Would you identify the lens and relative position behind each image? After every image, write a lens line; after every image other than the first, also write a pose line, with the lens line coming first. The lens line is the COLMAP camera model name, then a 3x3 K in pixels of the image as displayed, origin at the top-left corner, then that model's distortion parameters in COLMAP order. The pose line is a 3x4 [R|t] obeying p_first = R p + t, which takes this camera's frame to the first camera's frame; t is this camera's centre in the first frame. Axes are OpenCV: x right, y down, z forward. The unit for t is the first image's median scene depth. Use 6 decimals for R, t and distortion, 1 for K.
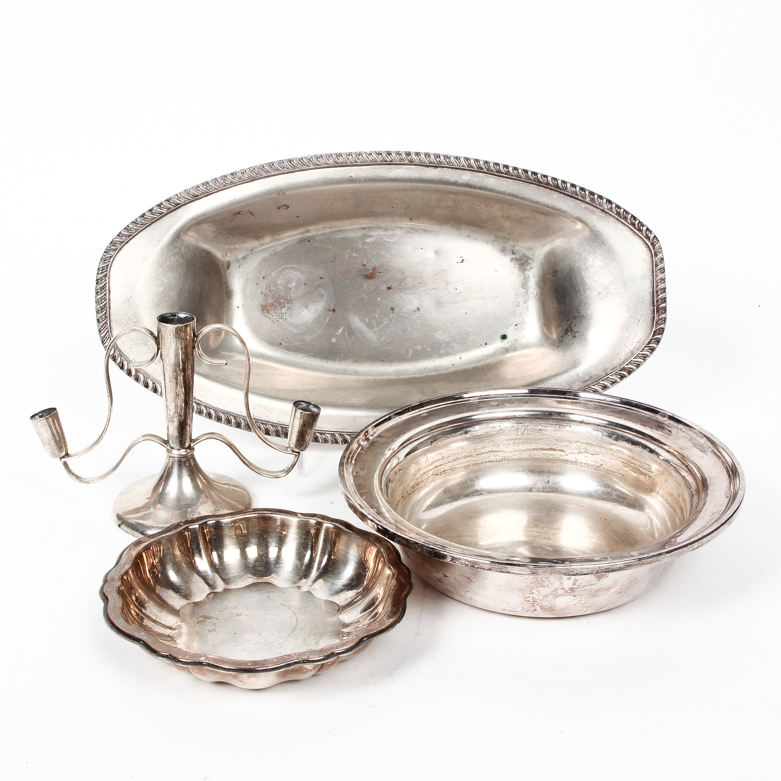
lens RADIAL K [[1329.8, 0, 390.5], [0, 1329.8, 390.5], [0, 0, 1]] dist [-0.117122, 0.191779]
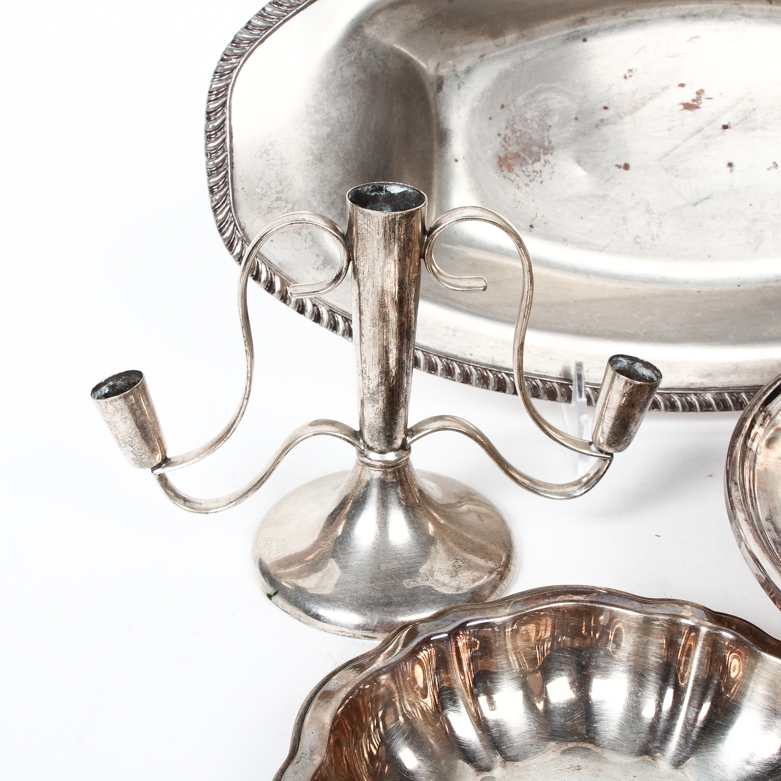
lens RADIAL K [[1329.8, 0, 390.5], [0, 1329.8, 390.5], [0, 0, 1]] dist [-0.117122, 0.191779]
pose [[0.999339, 0.005221, -0.035976, -0.133120], [-0.000228, 0.990511, 0.137433, -0.047586], [0.036352, -0.137334, 0.989858, 0.475984]]
